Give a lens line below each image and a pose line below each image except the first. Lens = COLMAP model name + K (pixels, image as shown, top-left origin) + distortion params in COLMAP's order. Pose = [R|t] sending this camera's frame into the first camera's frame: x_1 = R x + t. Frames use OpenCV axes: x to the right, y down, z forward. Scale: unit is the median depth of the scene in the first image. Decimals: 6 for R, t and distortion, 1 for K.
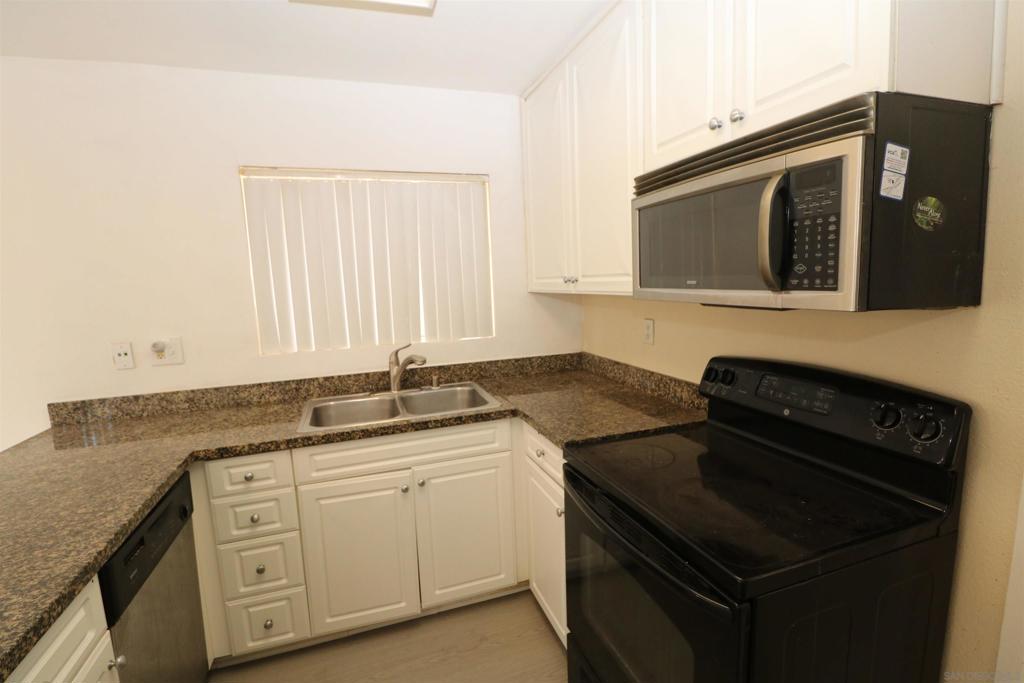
lens RADIAL K [[473.1, 0, 510.6], [0, 473.1, 341.6], [0, 0, 1]] dist [-0.001405, -0.013978]
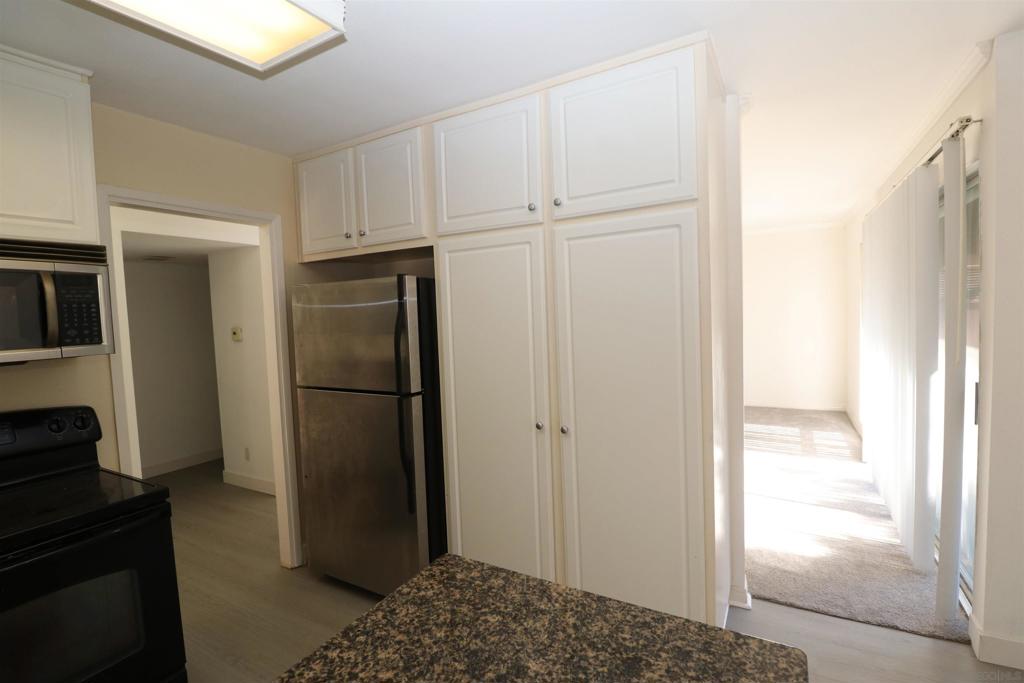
lens RADIAL K [[473.1, 0, 510.6], [0, 473.1, 341.6], [0, 0, 1]] dist [-0.001405, -0.013978]
pose [[-0.659206, 0.021628, 0.751652, -0.806068], [0.168002, 0.978555, 0.119183, -0.029788], [-0.732955, 0.204845, -0.648703, 0.465185]]
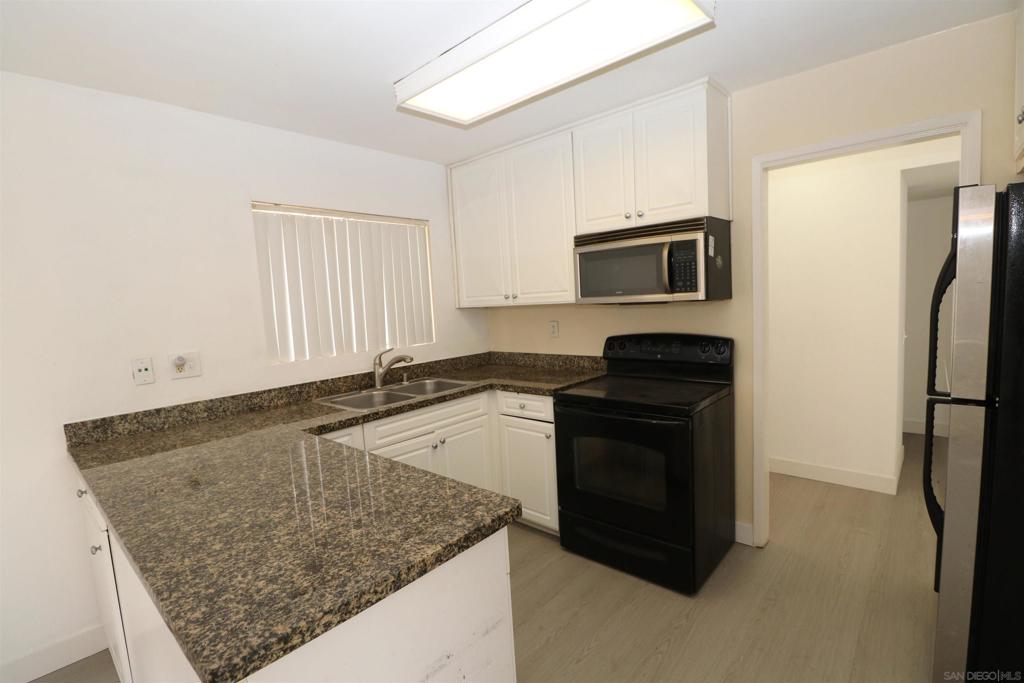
lens RADIAL K [[473.1, 0, 510.6], [0, 473.1, 341.6], [0, 0, 1]] dist [-0.001405, -0.013978]
pose [[0.870962, -0.052309, 0.488558, -0.640017], [0.085099, 0.995350, -0.045138, 0.083086], [-0.483925, 0.080889, 0.871363, -0.309561]]
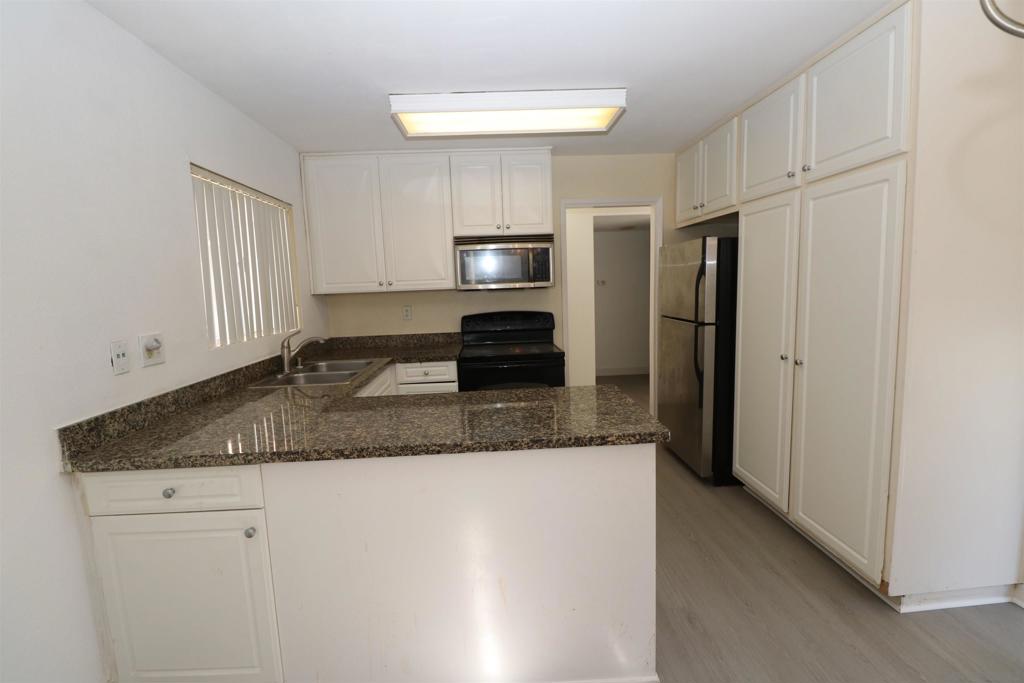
lens RADIAL K [[473.1, 0, 510.6], [0, 473.1, 341.6], [0, 0, 1]] dist [-0.001405, -0.013978]
pose [[0.276086, -0.085266, 0.957343, -1.460077], [0.153948, 0.987120, 0.043521, 0.074964], [-0.948724, 0.135365, 0.285657, 0.117360]]
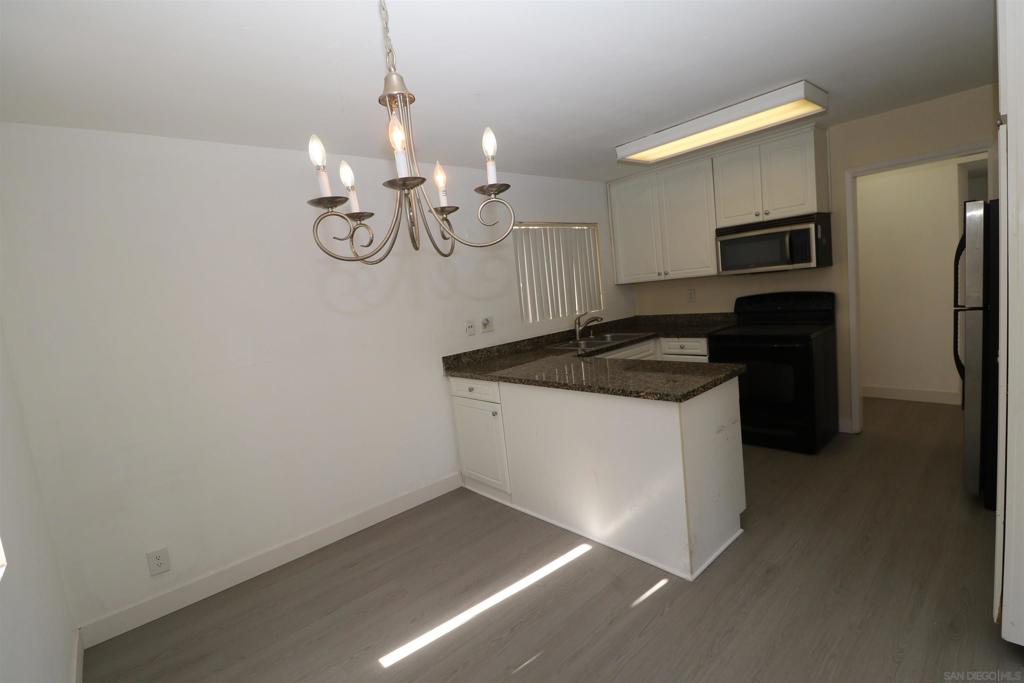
lens RADIAL K [[473.1, 0, 510.6], [0, 473.1, 341.6], [0, 0, 1]] dist [-0.001405, -0.013978]
pose [[0.917915, -0.103871, 0.382939, -1.413142], [0.123252, 0.992025, -0.026354, 0.152553], [-0.377147, 0.071389, 0.923398, -0.722145]]
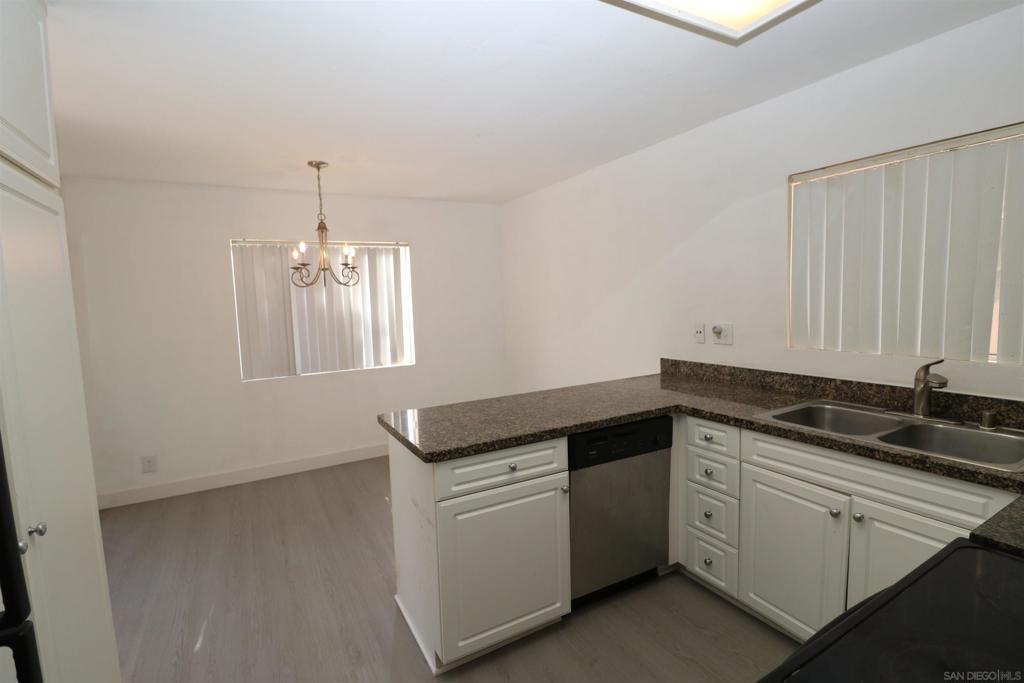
lens RADIAL K [[473.1, 0, 510.6], [0, 473.1, 341.6], [0, 0, 1]] dist [-0.001405, -0.013978]
pose [[0.182327, 0.123844, -0.975407, 0.456919], [-0.104310, 0.988874, 0.106056, -0.036744], [0.977689, 0.082408, 0.193216, 0.188448]]
